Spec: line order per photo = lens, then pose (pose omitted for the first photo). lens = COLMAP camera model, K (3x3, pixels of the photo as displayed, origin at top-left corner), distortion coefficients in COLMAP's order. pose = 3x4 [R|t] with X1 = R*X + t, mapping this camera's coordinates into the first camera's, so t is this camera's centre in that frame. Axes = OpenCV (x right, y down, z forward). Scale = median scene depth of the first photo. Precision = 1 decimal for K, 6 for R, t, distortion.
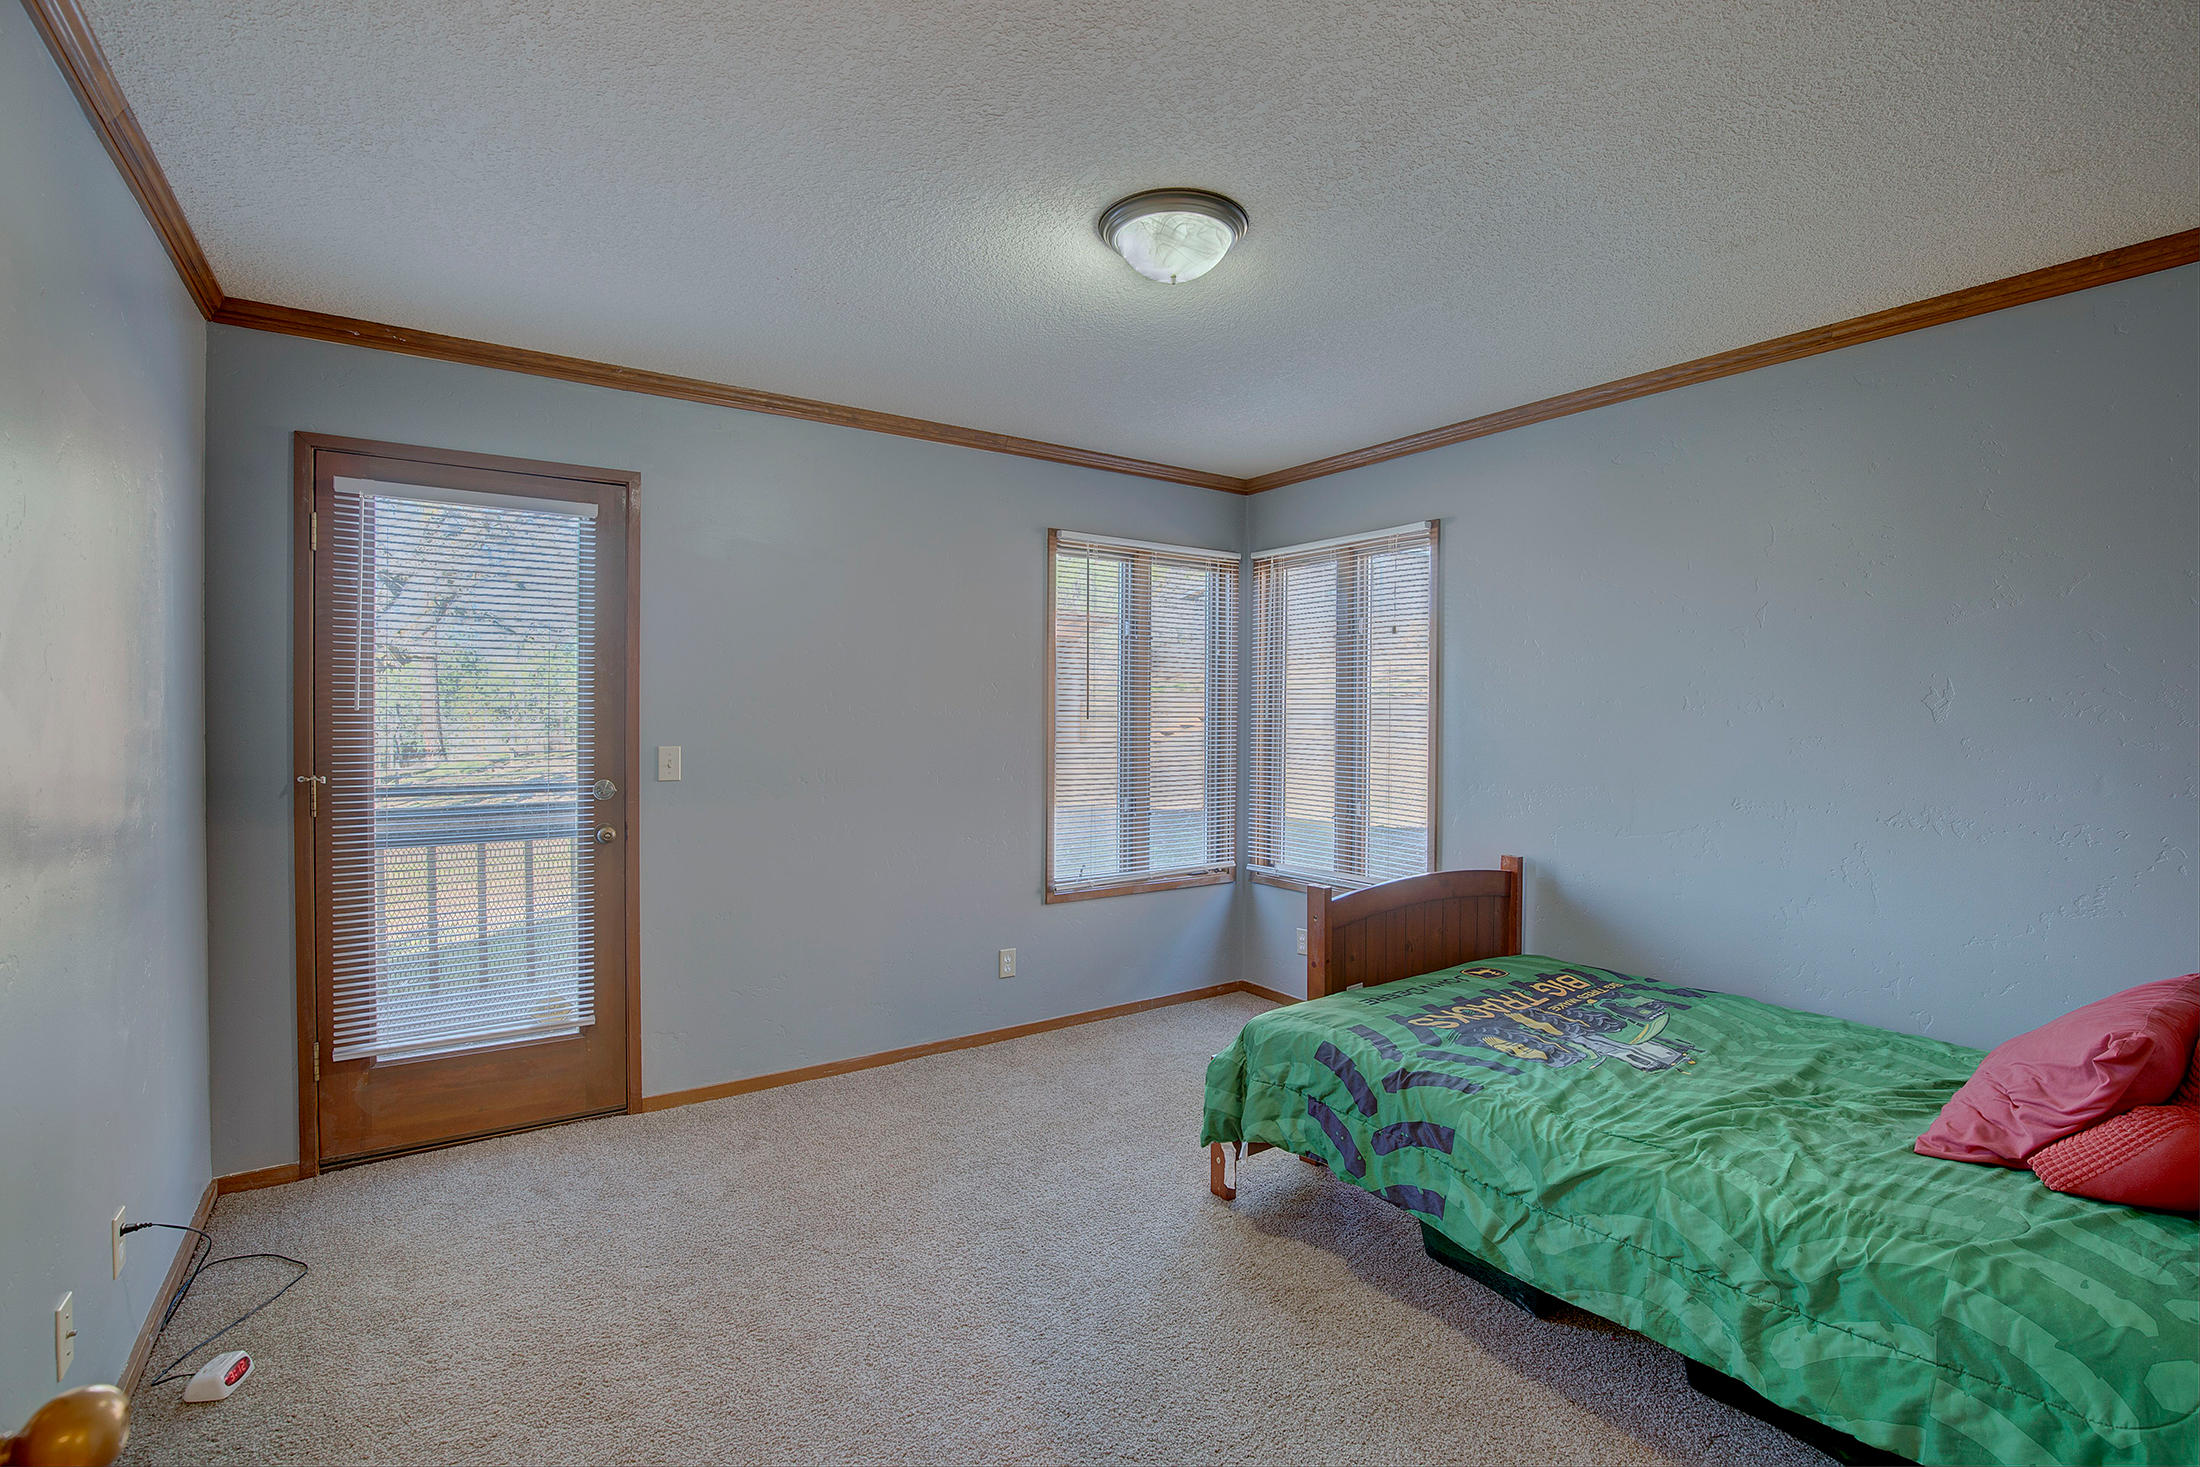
lens RADIAL K [[995.7, 0, 1108.8], [0, 995.7, 726.8], [0, 0, 1]] dist [-0.035024, 0.006396]
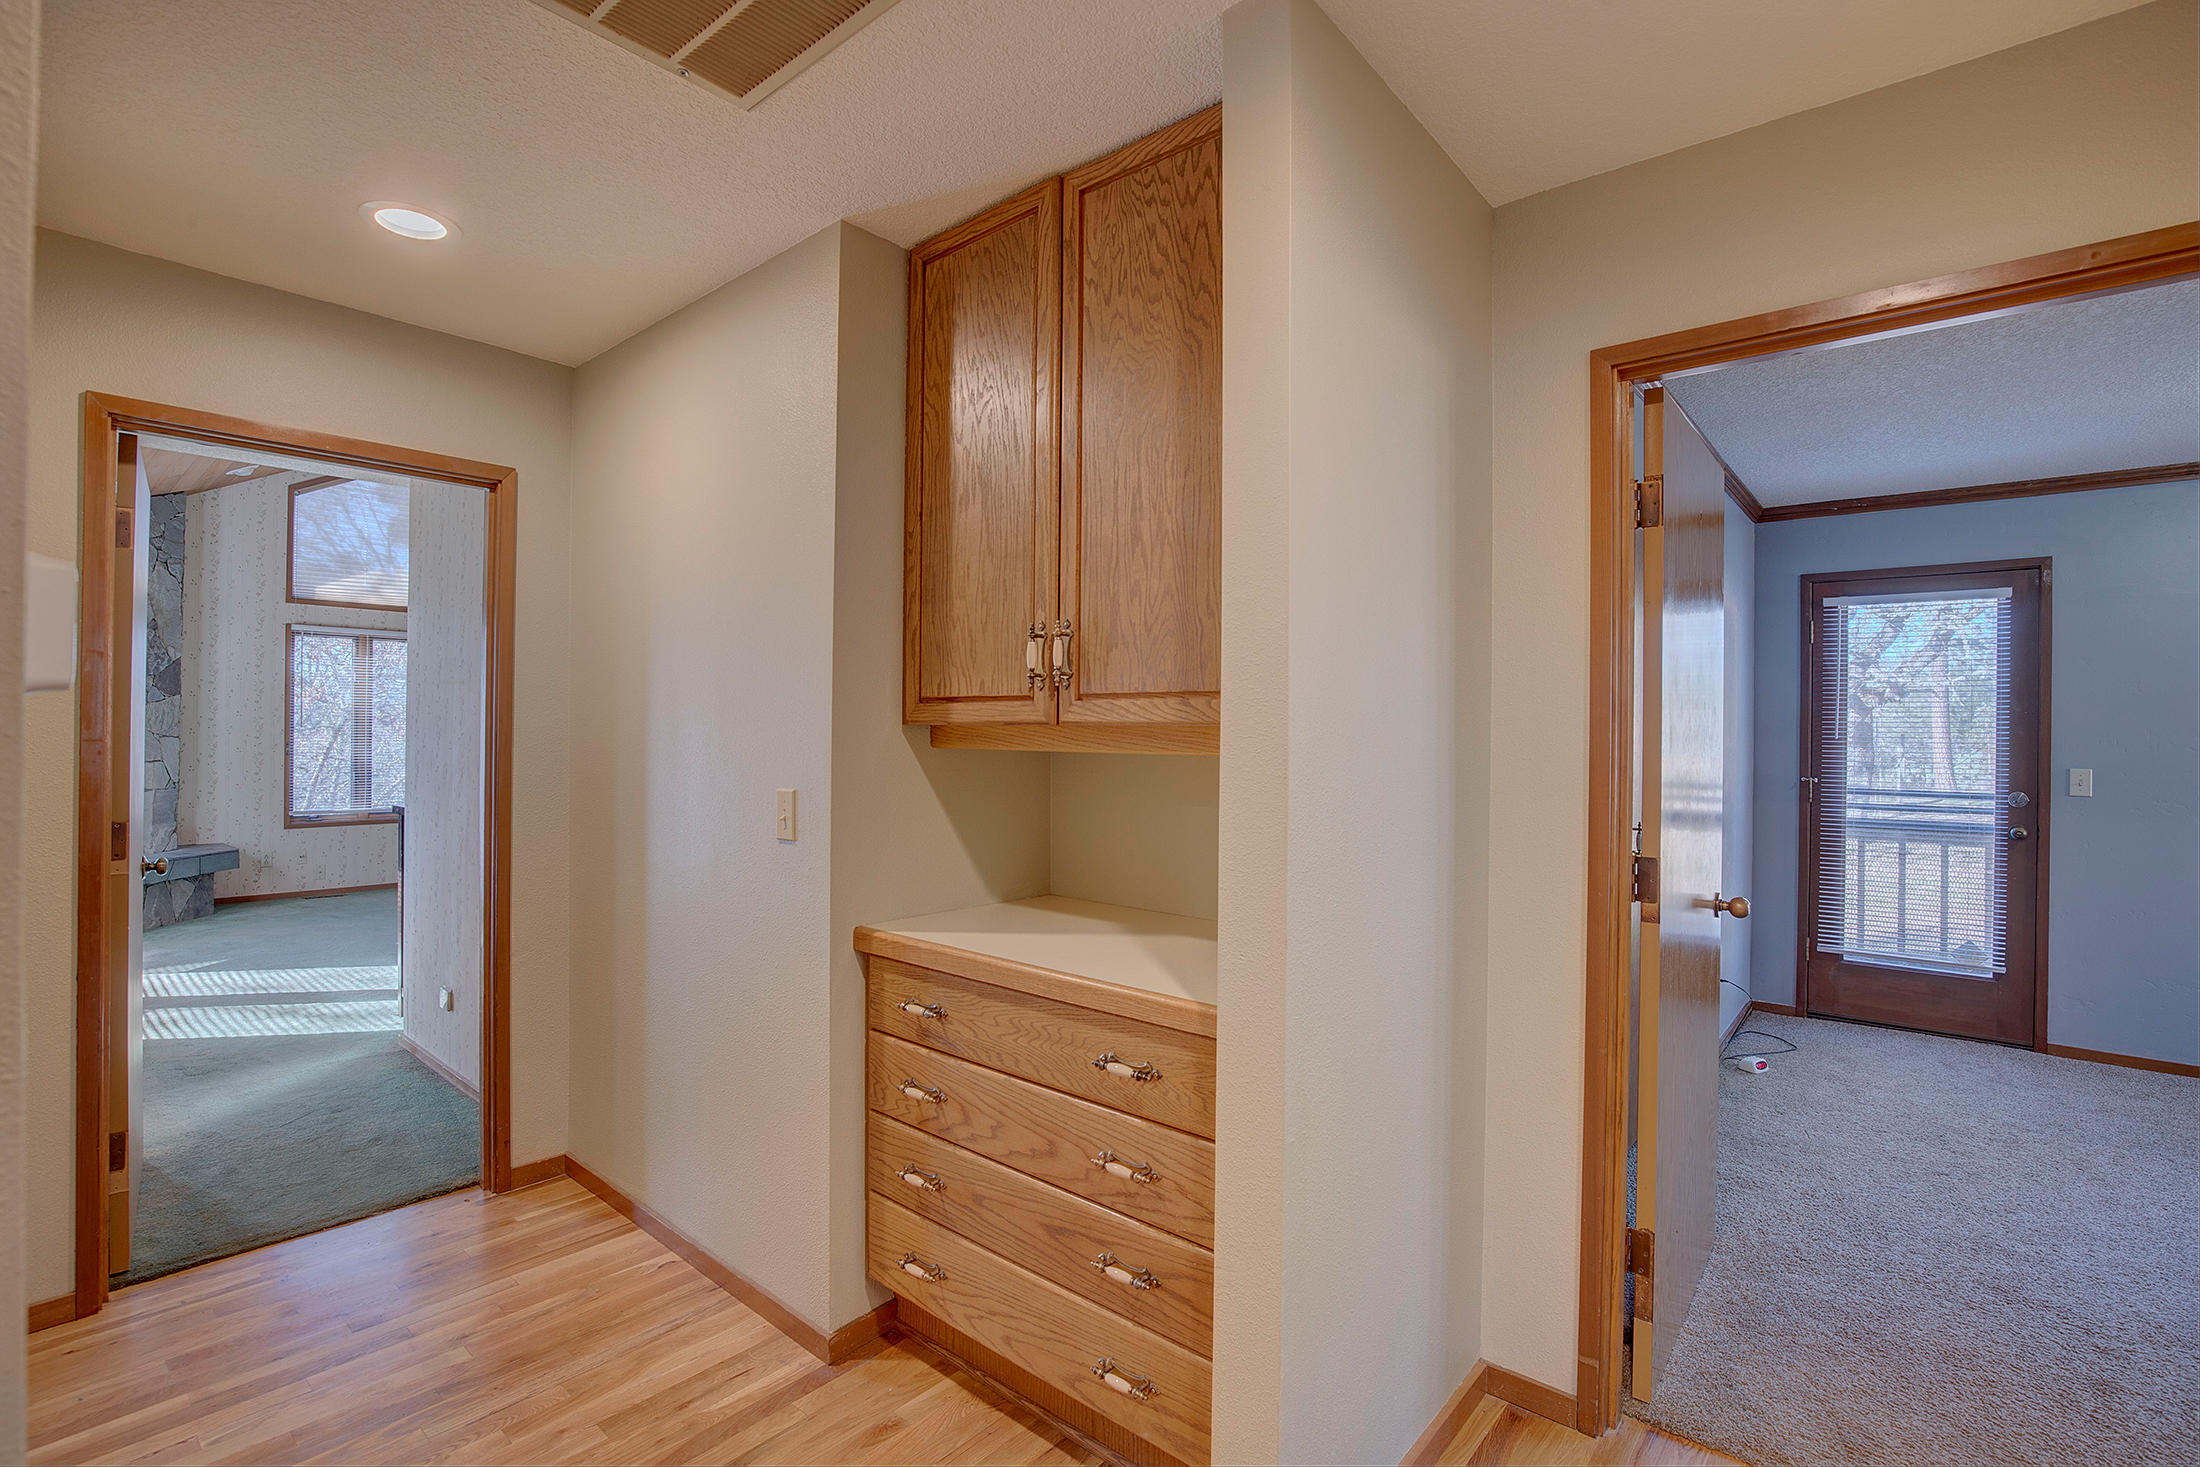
lens RADIAL K [[995.7, 0, 1111.2], [0, 995.7, 730.8], [0, 0, 1]] dist [-0.035024, 0.006396]
pose [[0.248497, -0.001782, -0.968631, 0.466212], [-0.018755, 0.999802, -0.006651, 0.003123], [0.968451, 0.019820, 0.248414, -0.526896]]
